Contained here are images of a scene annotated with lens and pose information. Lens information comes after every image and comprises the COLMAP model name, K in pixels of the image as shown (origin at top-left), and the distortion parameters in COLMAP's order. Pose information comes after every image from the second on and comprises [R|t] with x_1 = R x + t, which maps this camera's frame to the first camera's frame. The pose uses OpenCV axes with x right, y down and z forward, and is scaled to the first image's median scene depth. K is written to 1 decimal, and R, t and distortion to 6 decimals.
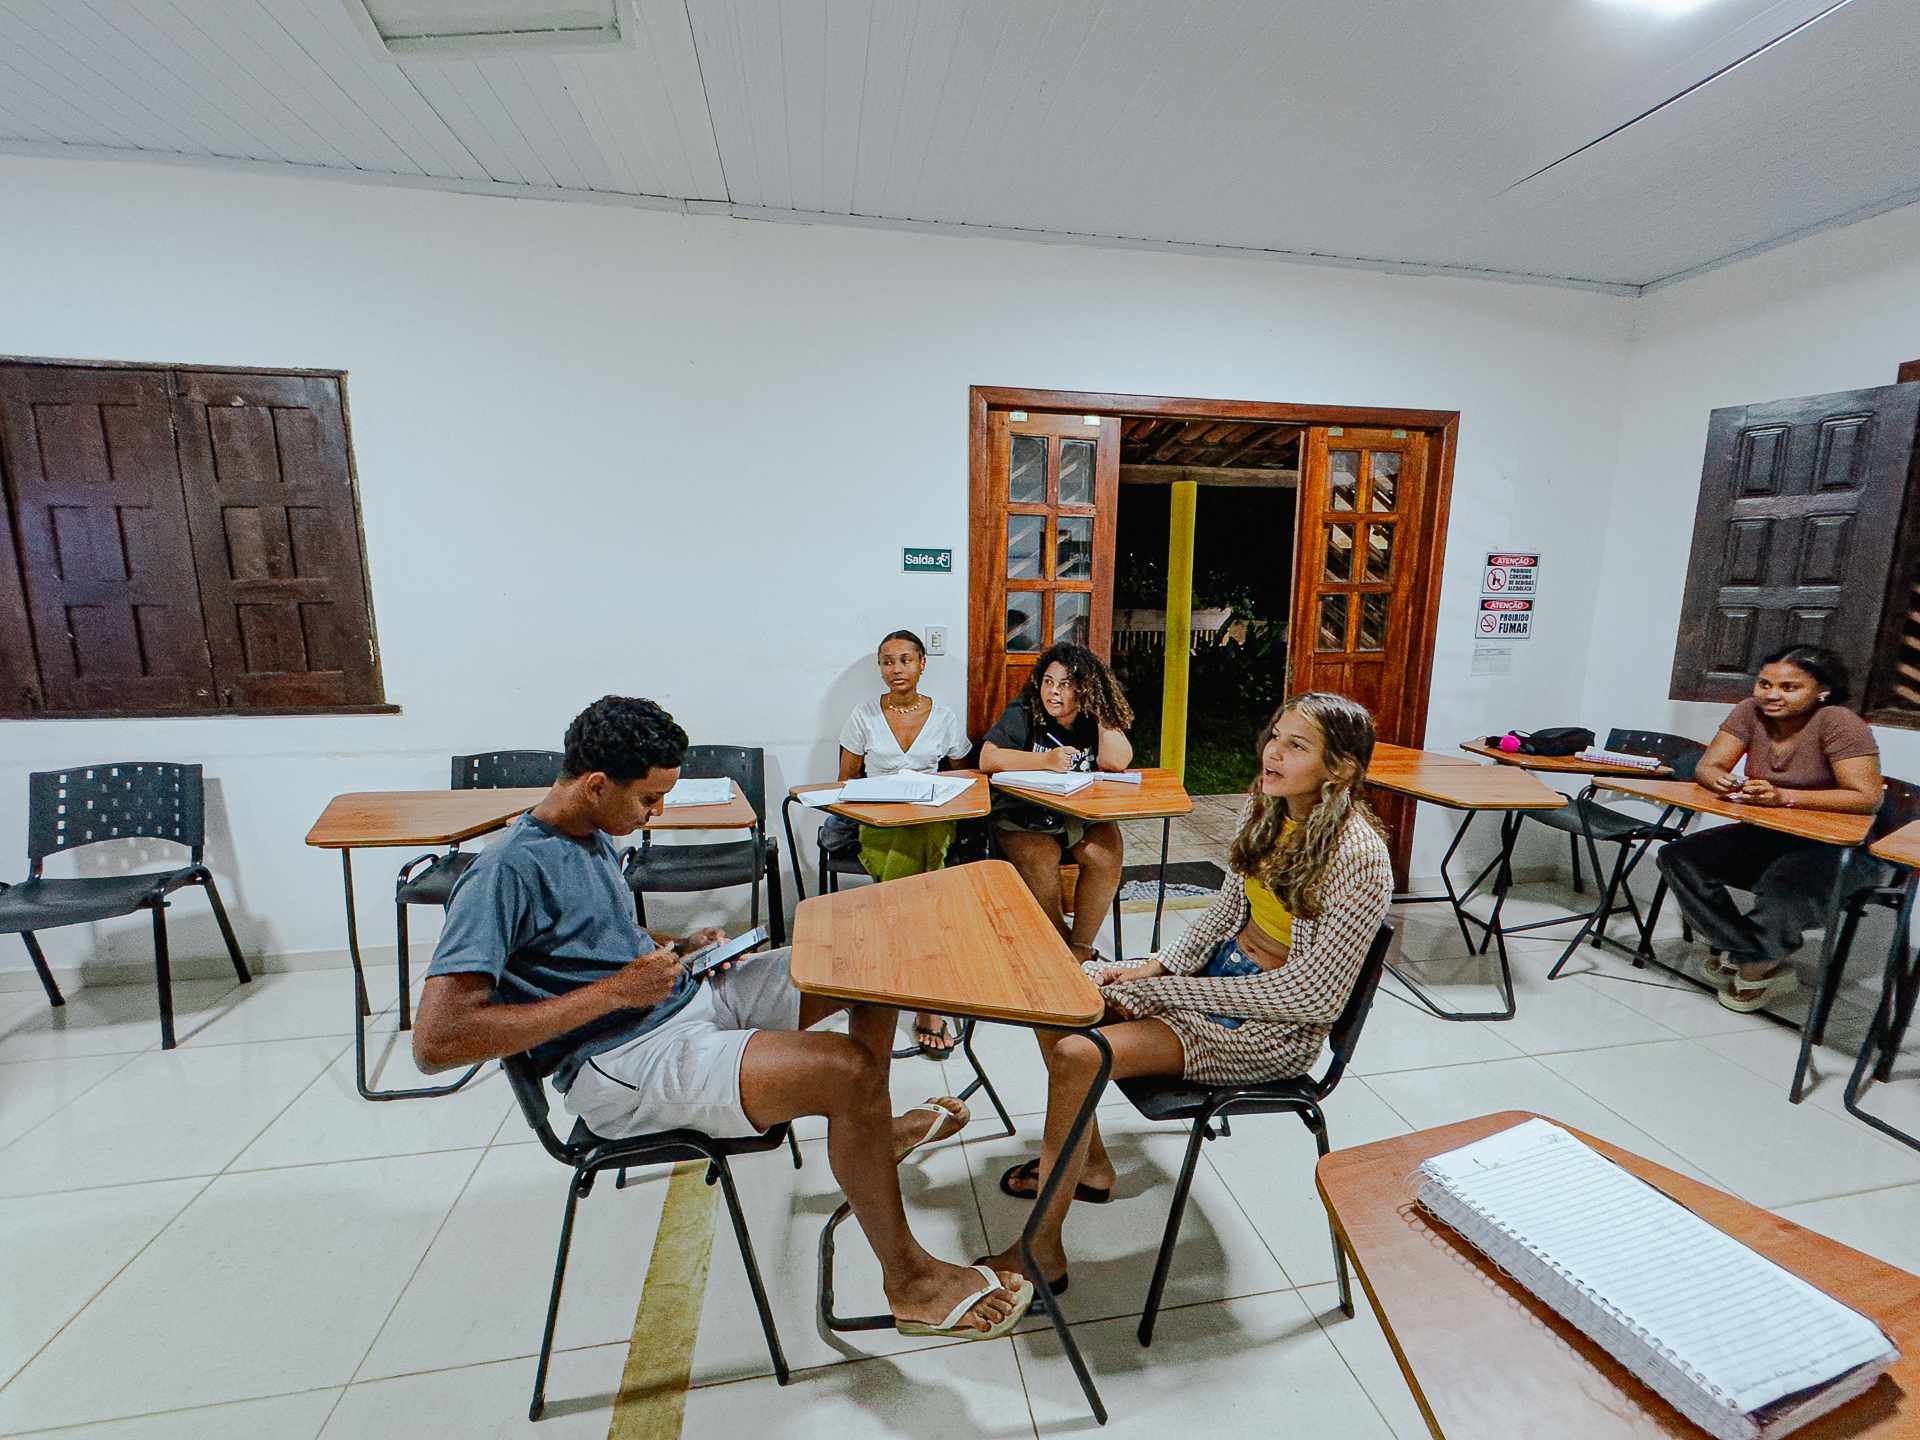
lens RADIAL K [[777.2, 0, 963.9], [0, 777.2, 713.7], [0, 0, 1]] dist [0.002891, -0.000140]
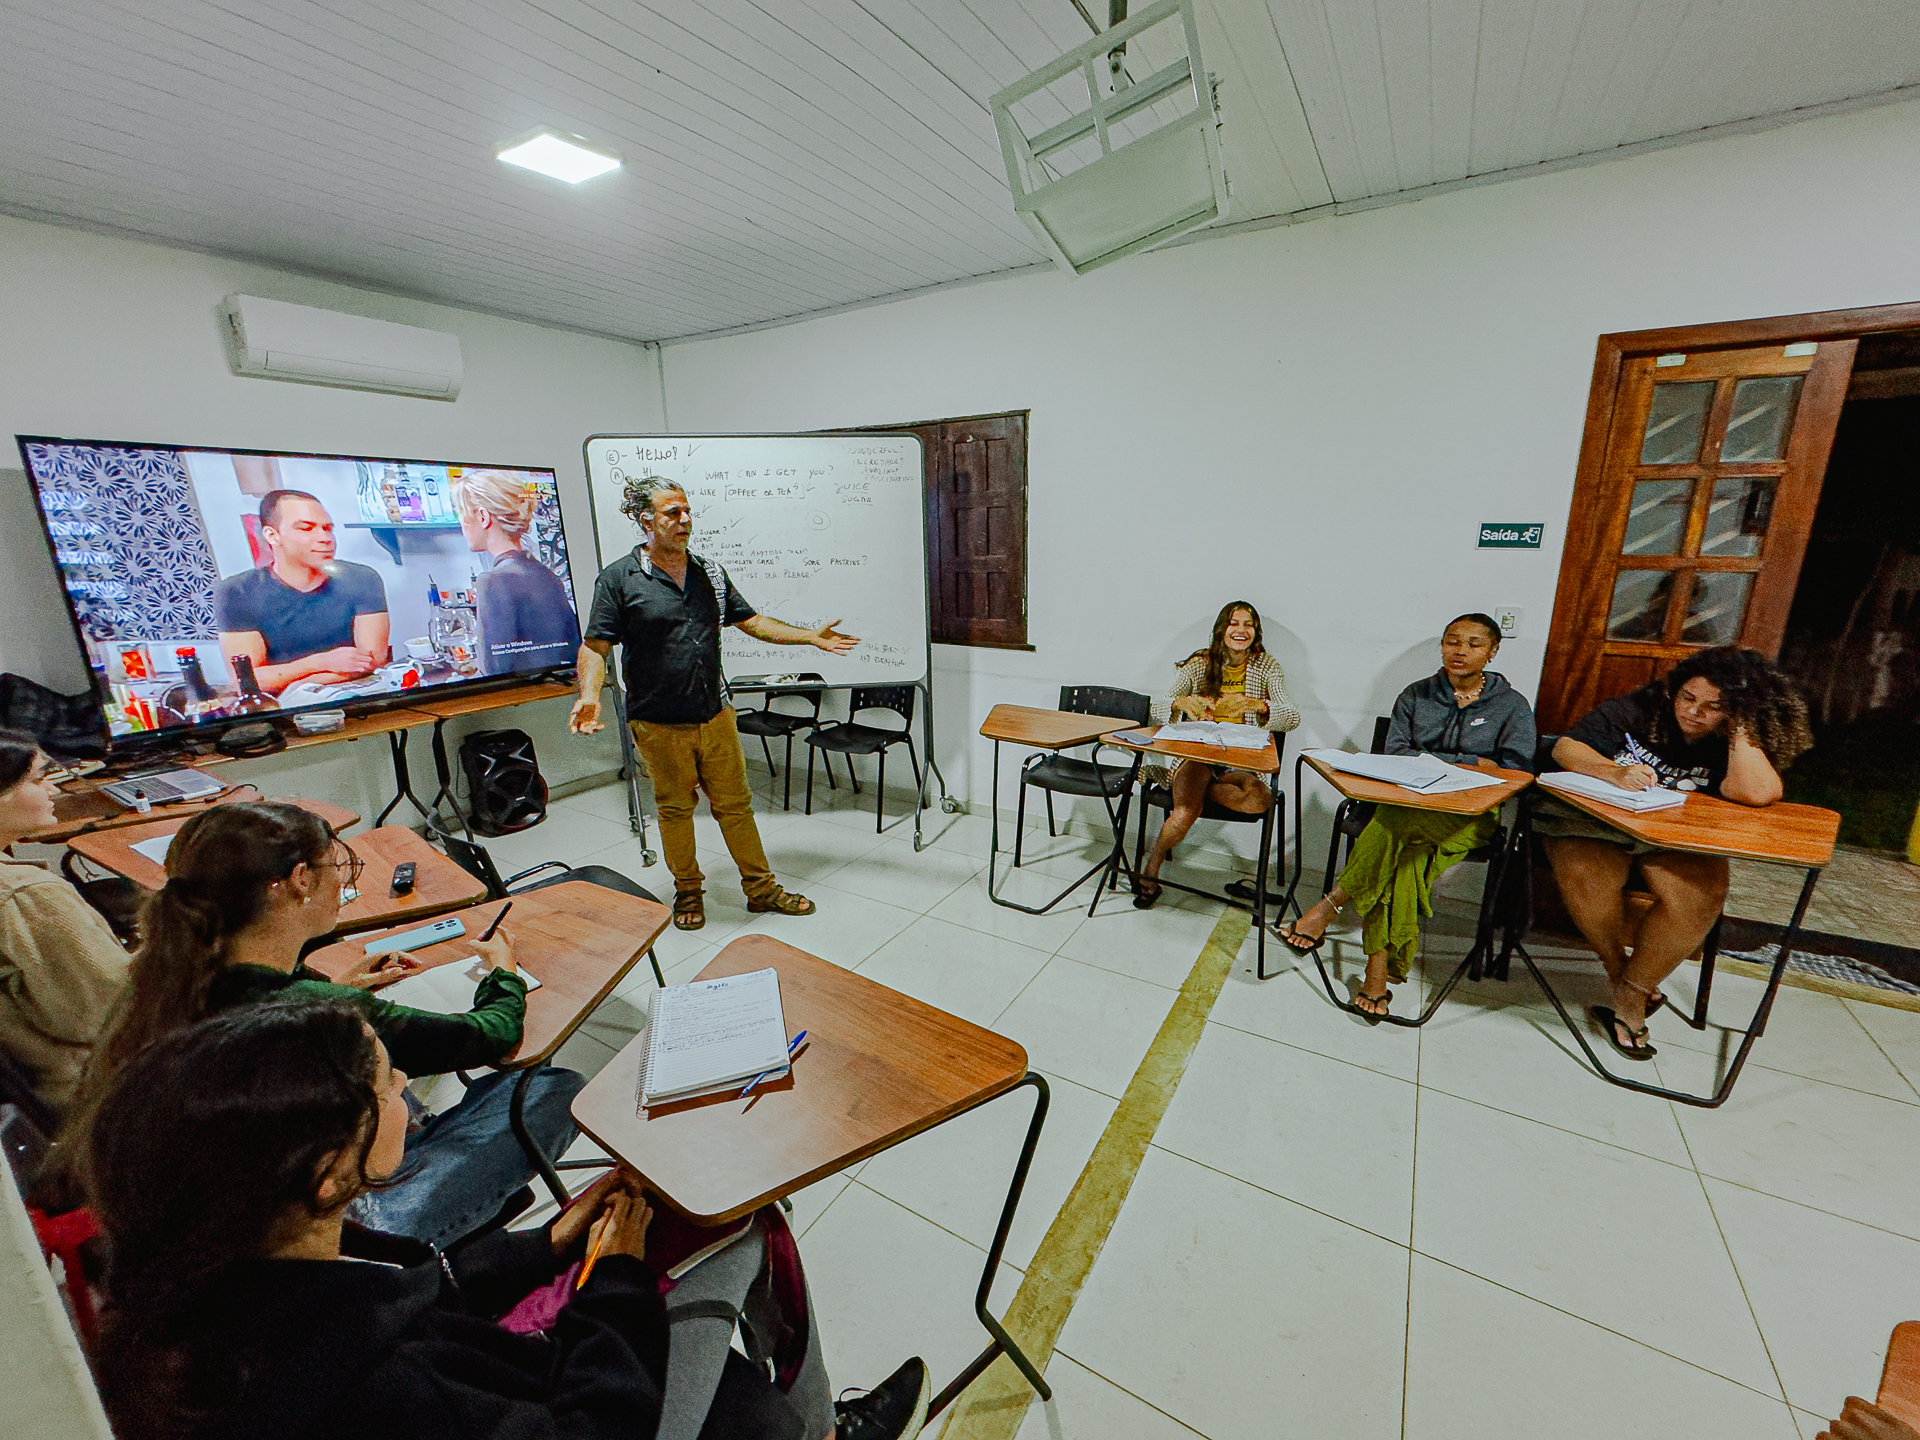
lens RADIAL K [[777.2, 0, 965.7], [0, 777.2, 720.7], [0, 0, 1]] dist [0.002891, -0.000140]
pose [[0.756029, 0.148677, -0.637429, 0.105429], [-0.092929, 0.988377, 0.120314, -0.035786], [0.647908, -0.031725, 0.761058, -0.168763]]
